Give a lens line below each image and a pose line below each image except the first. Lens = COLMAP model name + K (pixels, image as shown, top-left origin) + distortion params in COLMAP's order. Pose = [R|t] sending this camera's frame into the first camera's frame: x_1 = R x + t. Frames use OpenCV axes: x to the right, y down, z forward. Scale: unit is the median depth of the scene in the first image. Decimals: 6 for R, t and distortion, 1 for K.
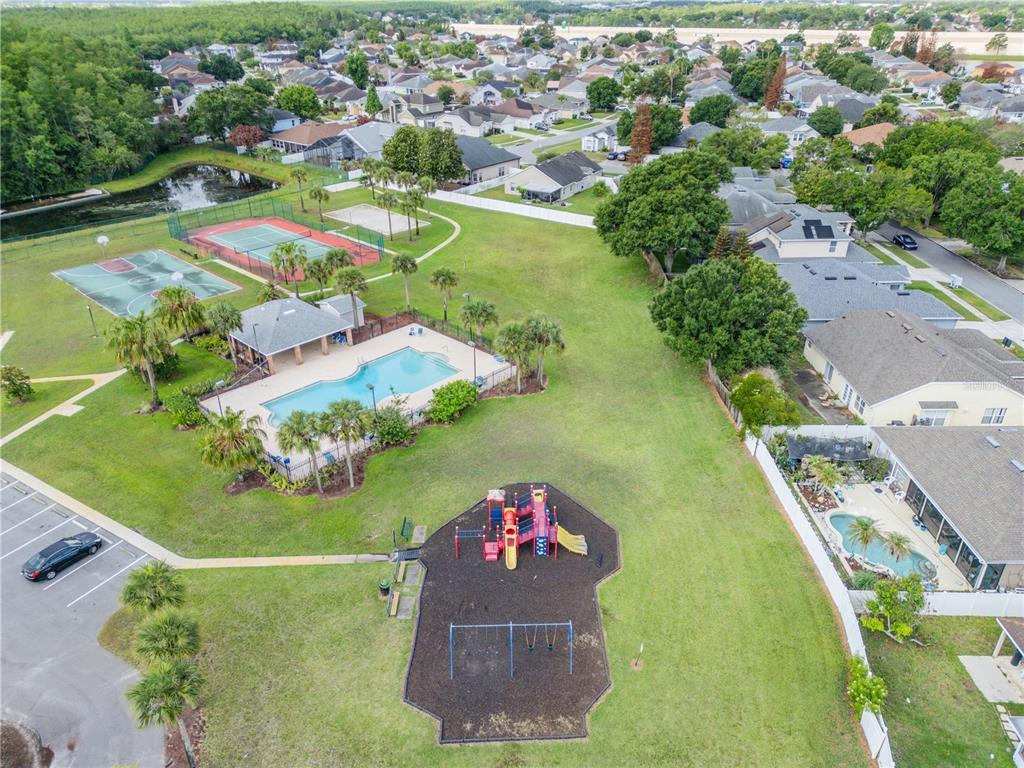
lens RADIAL K [[726.1, 0, 512.8], [0, 726.1, 379.5], [0, 0, 1]] dist [0.049955, -0.030596]
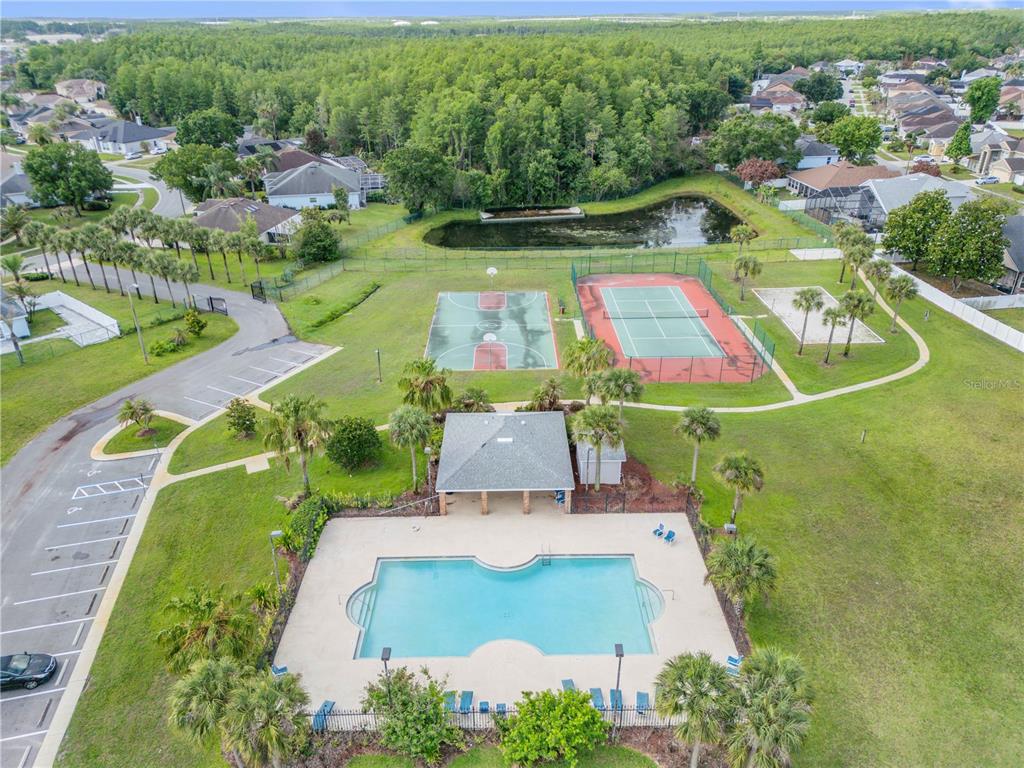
lens RADIAL K [[726.1, 0, 510.8], [0, 726.1, 389.9], [0, 0, 1]] dist [0.049955, -0.030596]
pose [[0.702634, 0.324614, -0.633192, 0.071753], [-0.326419, 0.937763, 0.118540, -0.114999], [0.632263, 0.123396, 0.764864, 0.222487]]
